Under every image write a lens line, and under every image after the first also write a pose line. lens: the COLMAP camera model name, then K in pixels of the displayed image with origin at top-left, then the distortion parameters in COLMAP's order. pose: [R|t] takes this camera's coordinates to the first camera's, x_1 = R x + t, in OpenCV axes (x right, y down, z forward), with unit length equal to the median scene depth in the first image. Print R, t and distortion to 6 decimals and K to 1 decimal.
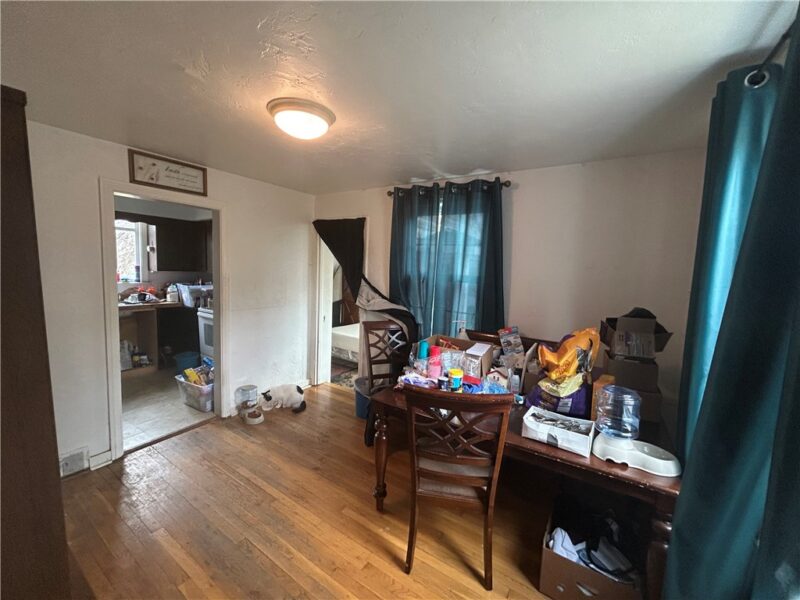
lens RADIAL K [[321.7, 0, 402.0], [0, 321.7, 301.9], [0, 0, 1]] dist [0.001112, 0.000123]
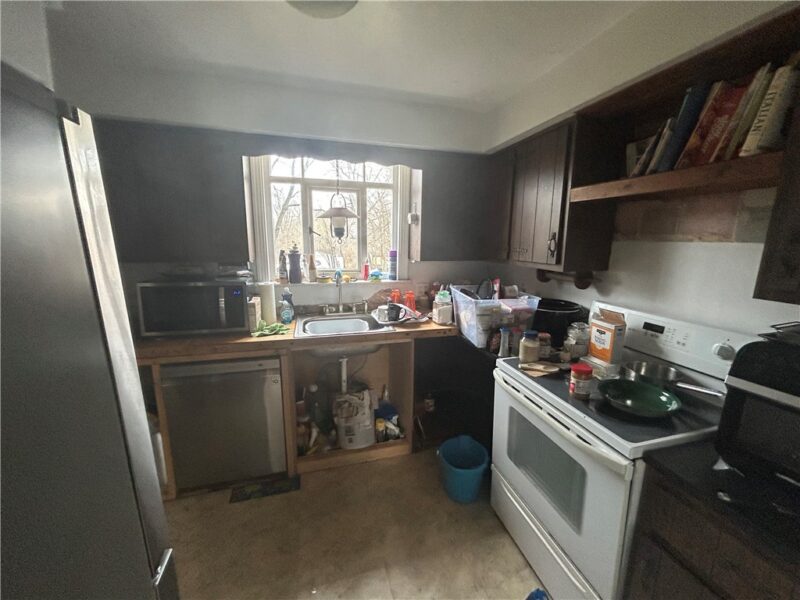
lens RADIAL K [[321.7, 0, 401.2], [0, 321.7, 300.7], [0, 0, 1]] dist [0.001112, 0.000123]
pose [[0.751426, 0.094209, -0.653057, -0.446160], [-0.046529, 0.994856, 0.089980, -0.078607], [0.658175, -0.037227, 0.751944, 0.595909]]
